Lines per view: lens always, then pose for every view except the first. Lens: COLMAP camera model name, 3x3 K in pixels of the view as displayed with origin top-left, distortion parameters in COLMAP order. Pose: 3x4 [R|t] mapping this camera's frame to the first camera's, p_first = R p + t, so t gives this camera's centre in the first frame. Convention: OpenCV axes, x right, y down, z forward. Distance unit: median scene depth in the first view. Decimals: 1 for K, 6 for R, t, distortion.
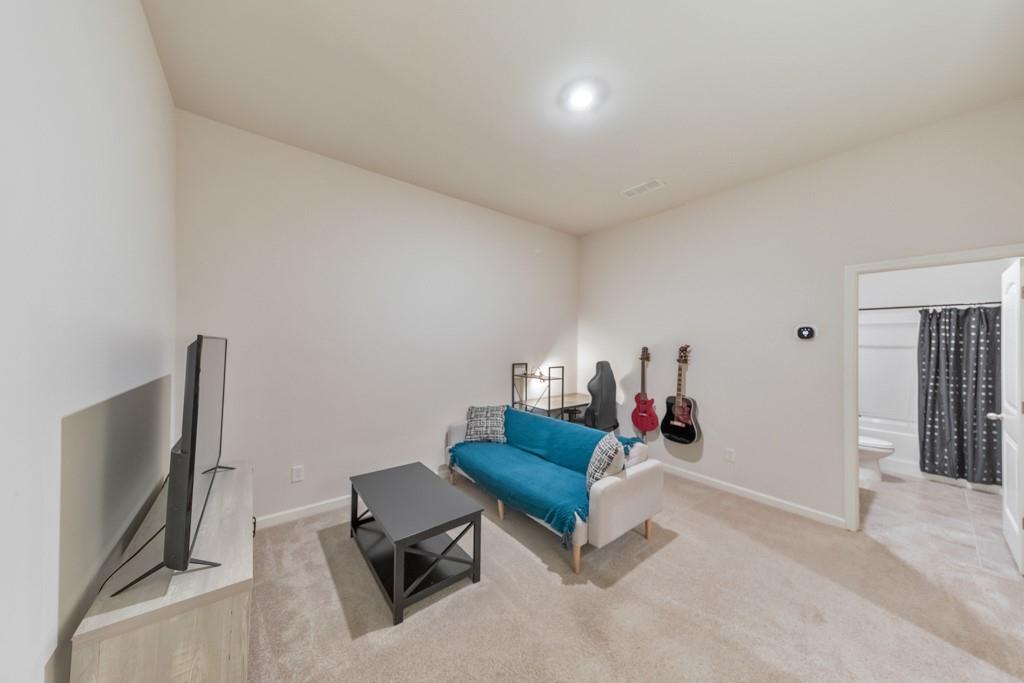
lens RADIAL K [[322.5, 0, 512.0], [0, 322.5, 341.5], [0, 0, 1]] dist [0.001268, 0.000127]
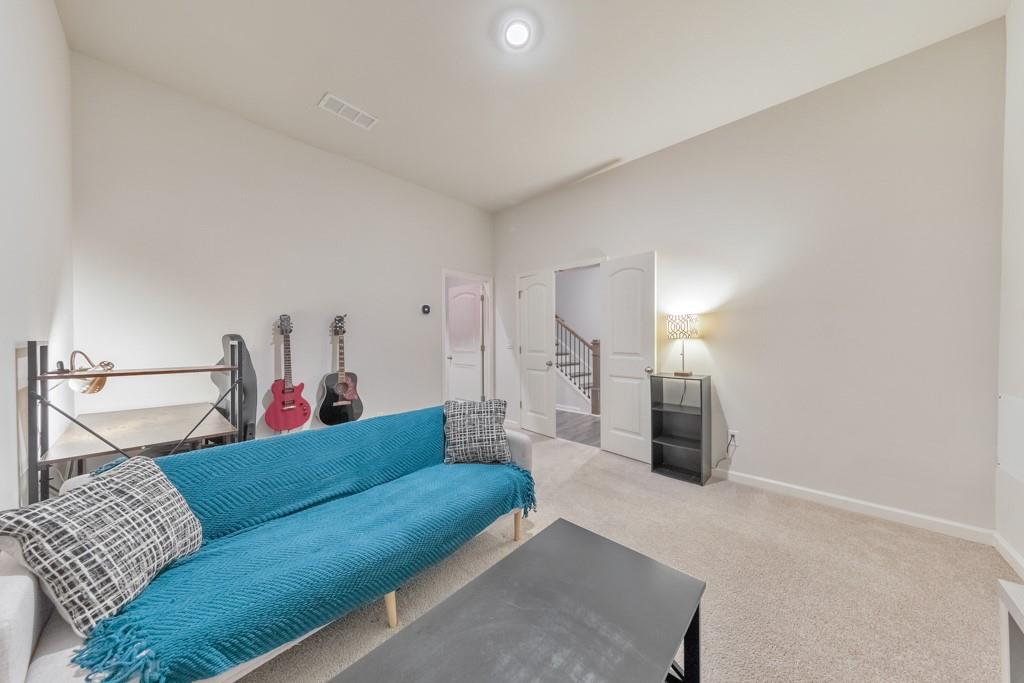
lens RADIAL K [[322.5, 0, 512.0], [0, 322.5, 341.5], [0, 0, 1]] dist [0.001268, 0.000127]
pose [[-0.147375, -0.015019, 0.988967, -0.692542], [-0.004294, 0.999885, 0.014544, 0.118497], [-0.989071, -0.002103, -0.147422, 1.105997]]
